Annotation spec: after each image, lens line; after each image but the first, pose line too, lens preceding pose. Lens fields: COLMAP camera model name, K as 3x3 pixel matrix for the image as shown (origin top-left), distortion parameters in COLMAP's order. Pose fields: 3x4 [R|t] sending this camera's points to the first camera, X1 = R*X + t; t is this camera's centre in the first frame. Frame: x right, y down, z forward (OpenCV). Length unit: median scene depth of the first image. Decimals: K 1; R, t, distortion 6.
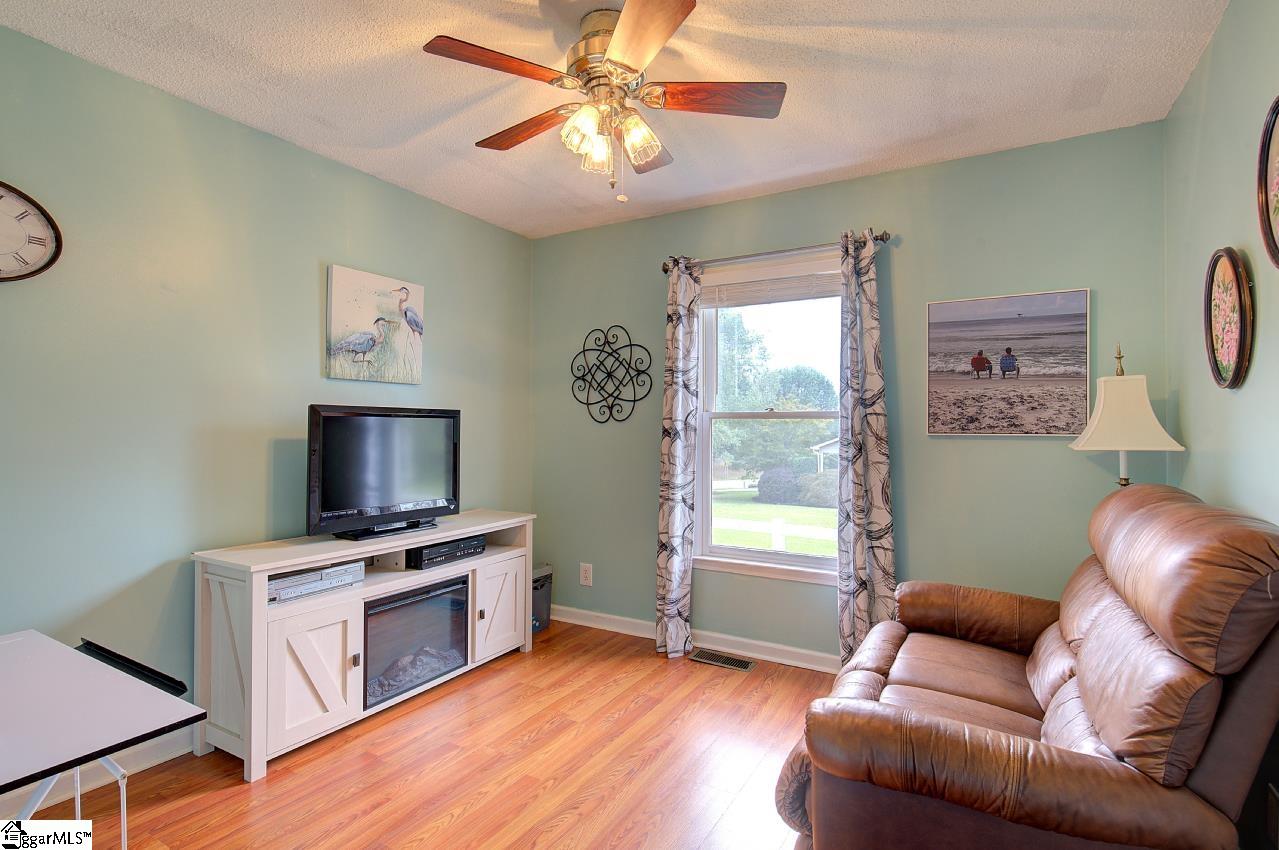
lens RADIAL K [[621.2, 0, 641.3], [0, 621.2, 423.5], [0, 0, 1]] dist [0.000635, 0.005218]
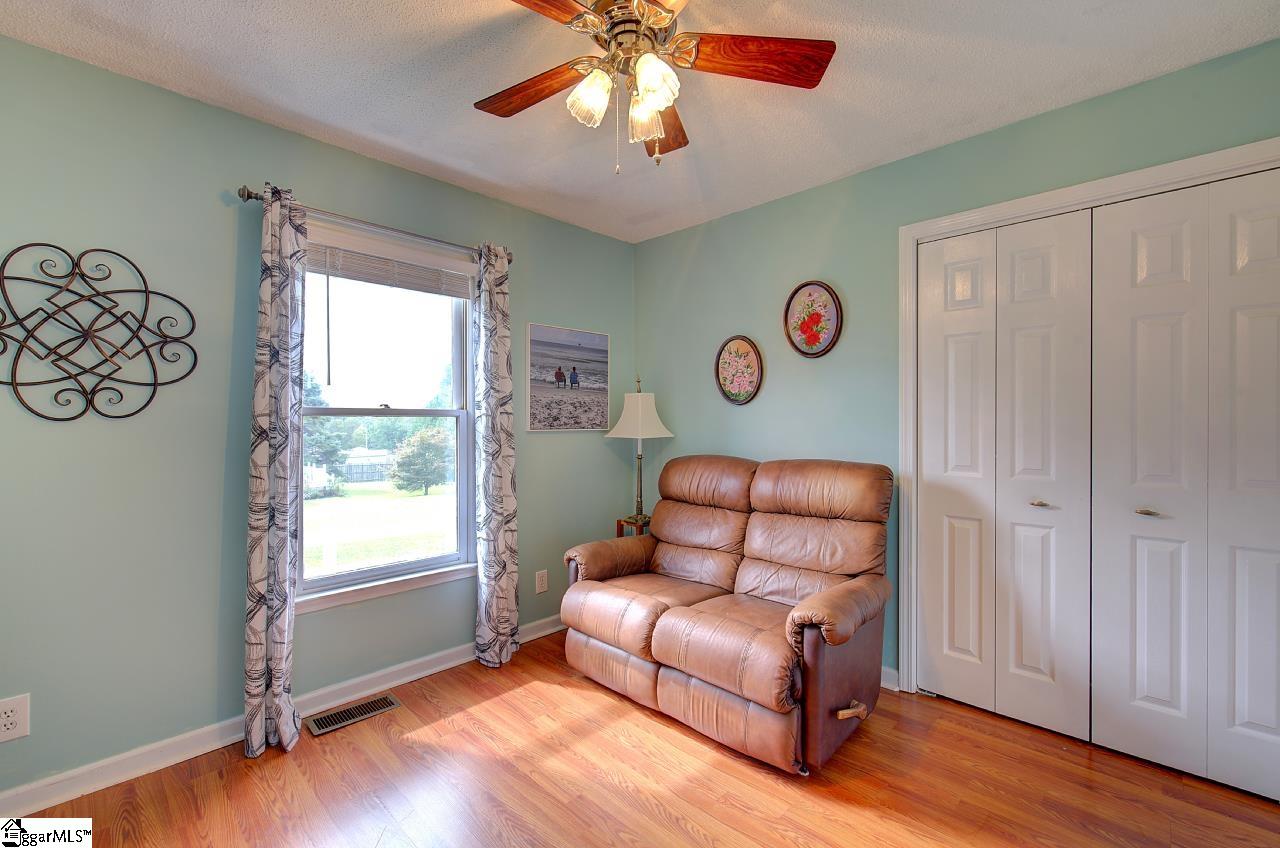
lens RADIAL K [[552.8, 0, 642.6], [0, 552.8, 421.6], [0, 0, 1]] dist [-0.001348, 0.001471]
pose [[0.241678, -0.003093, 0.970352, -0.461700], [-0.002602, 0.999989, 0.003836, -0.003908], [-0.970353, -0.003452, 0.241667, 0.445560]]
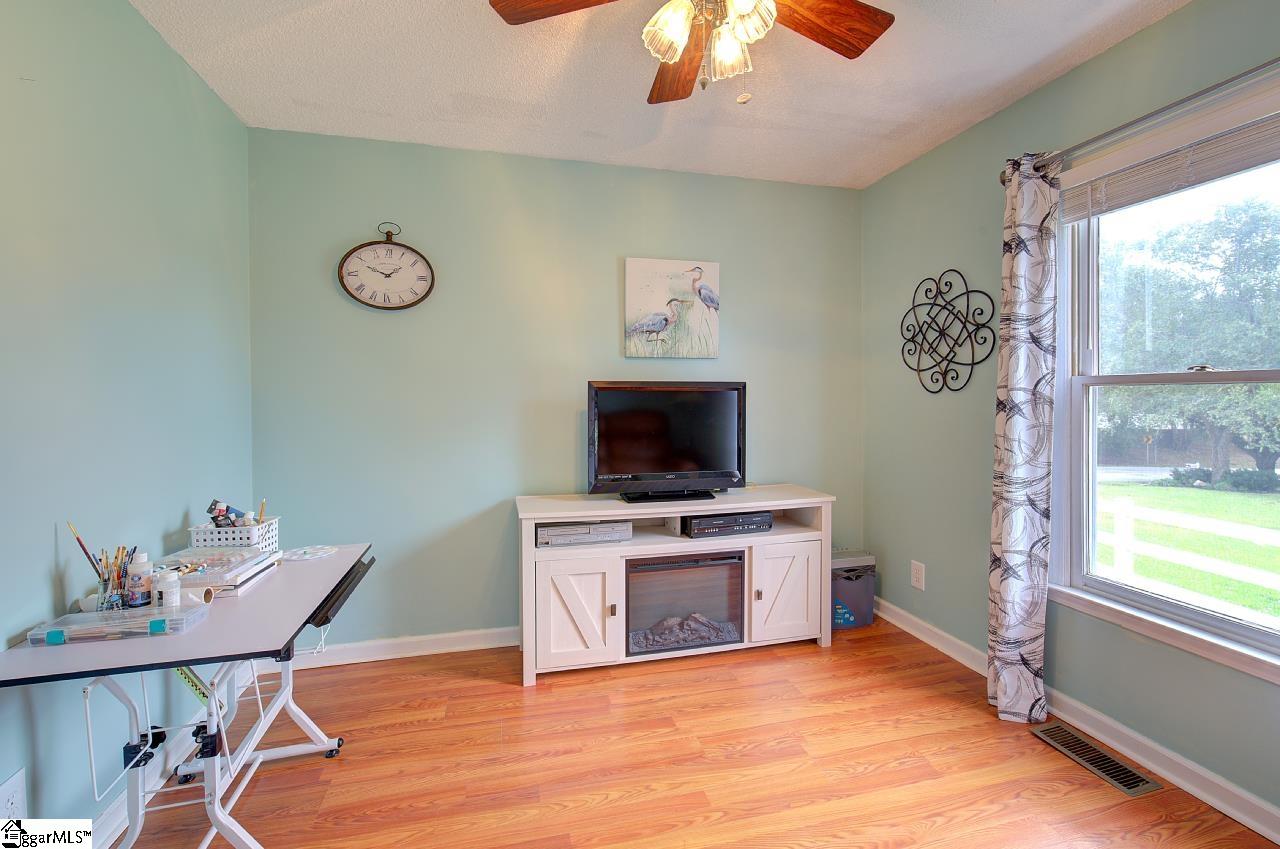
lens RADIAL K [[552.8, 0, 644.5], [0, 552.8, 400.7], [0, 0, 1]] dist [-0.001348, 0.001471]
pose [[0.702182, -0.000430, -0.711997, 0.208438], [0.010042, 0.999906, 0.009300, -0.001865], [0.711927, -0.013680, 0.702121, 0.255016]]
